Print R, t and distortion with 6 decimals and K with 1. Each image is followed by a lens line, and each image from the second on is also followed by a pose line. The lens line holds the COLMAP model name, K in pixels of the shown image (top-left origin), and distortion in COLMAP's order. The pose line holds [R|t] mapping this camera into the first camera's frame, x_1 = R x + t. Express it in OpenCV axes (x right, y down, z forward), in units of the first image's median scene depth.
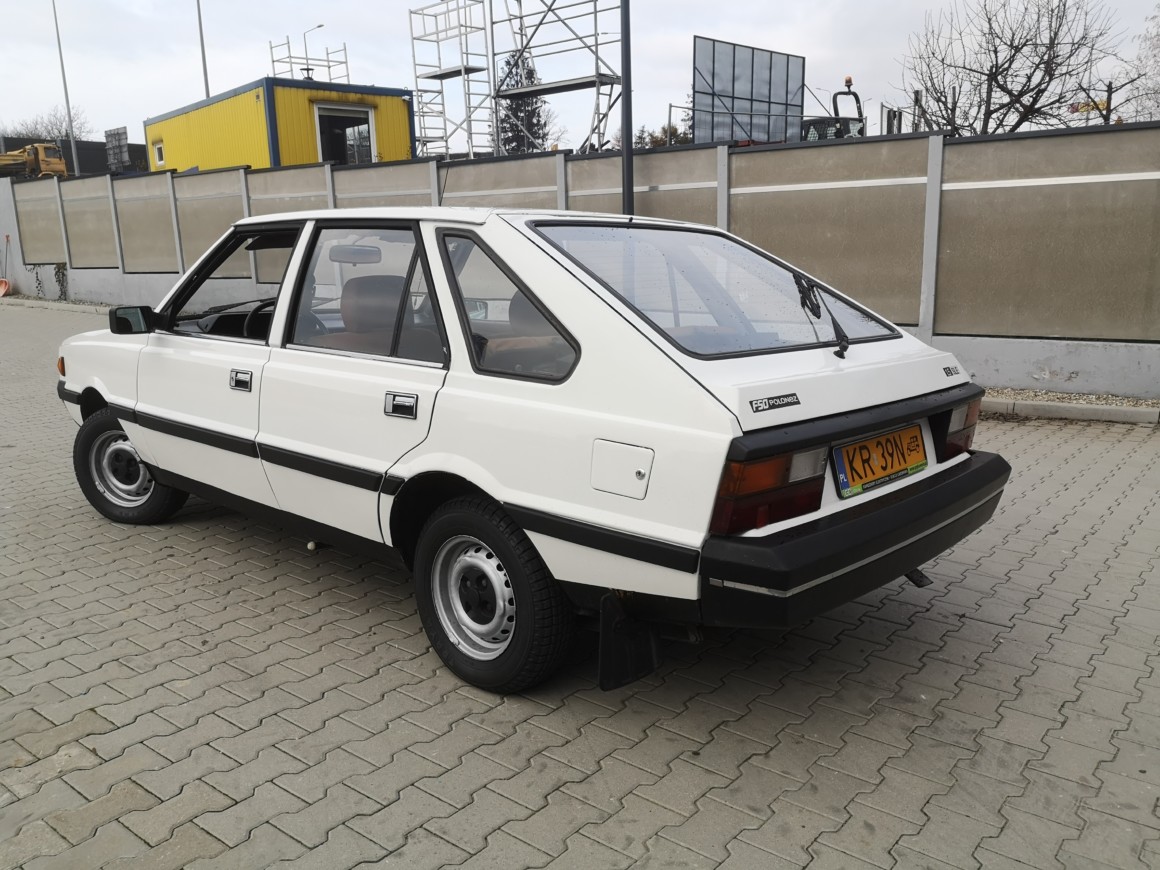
lens RADIAL K [[951.2, 0, 580.0], [0, 951.2, 435.0], [0, 0, 1]] dist [0.031096, -0.071310]
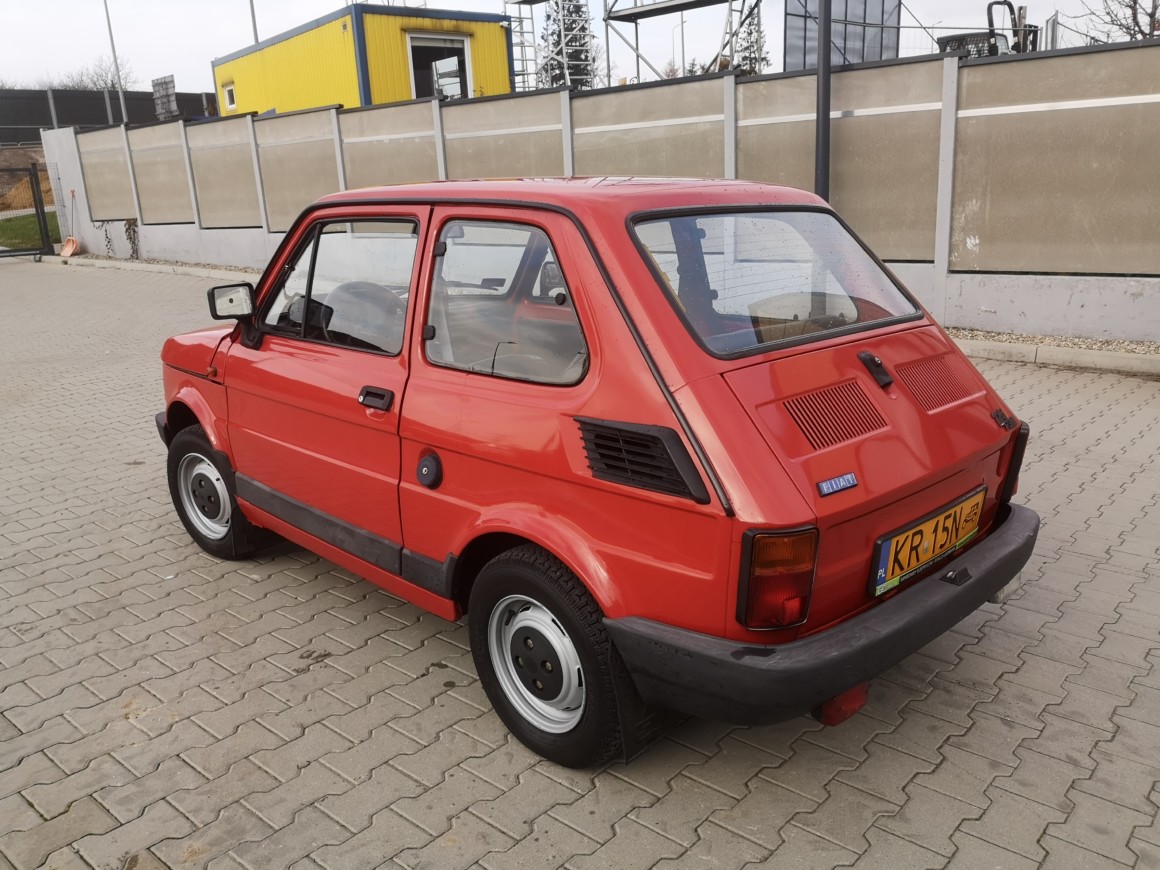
lens RADIAL K [[957.2, 0, 580.0], [0, 957.2, 435.0], [0, 0, 1]] dist [-0.000234, -0.014720]
pose [[0.998789, -0.012324, -0.047628, -0.074029], [0.015048, 0.998245, 0.057278, -0.019096], [0.046838, -0.057925, 0.997222, 0.088128]]
